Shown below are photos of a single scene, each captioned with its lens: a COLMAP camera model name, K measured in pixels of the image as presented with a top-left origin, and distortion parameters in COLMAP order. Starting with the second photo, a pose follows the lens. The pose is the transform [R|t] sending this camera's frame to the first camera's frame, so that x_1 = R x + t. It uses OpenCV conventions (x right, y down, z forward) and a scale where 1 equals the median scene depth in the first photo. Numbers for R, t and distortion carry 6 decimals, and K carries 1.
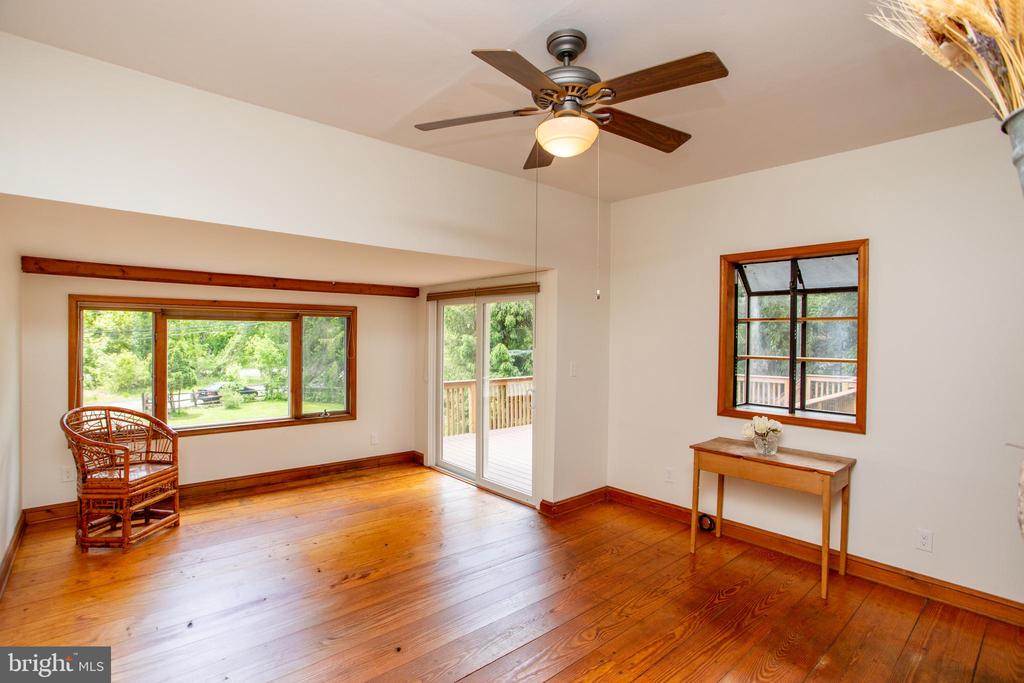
lens RADIAL K [[498.6, 0, 516.6], [0, 498.6, 336.9], [0, 0, 1]] dist [-0.063680, 0.024113]
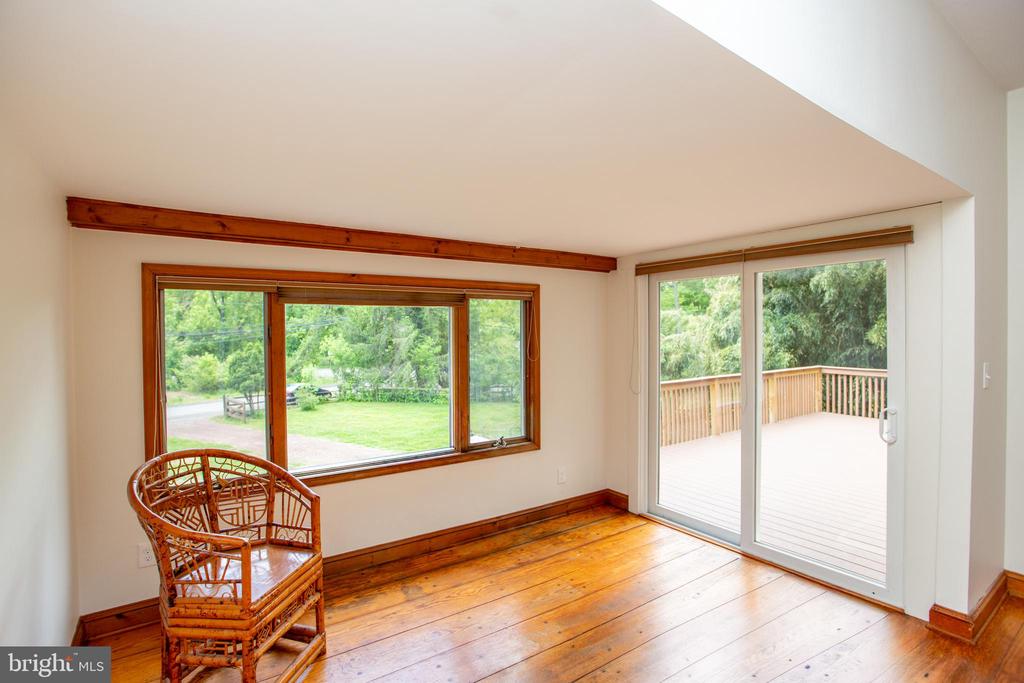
lens RADIAL K [[498.6, 0, 517.6], [0, 498.6, 335.3], [0, 0, 1]] dist [-0.063680, 0.024113]
pose [[0.993783, -0.017820, -0.109898, -0.313857], [0.018072, 0.999836, 0.001289, 0.008688], [0.109857, -0.003267, 0.993942, 0.352937]]
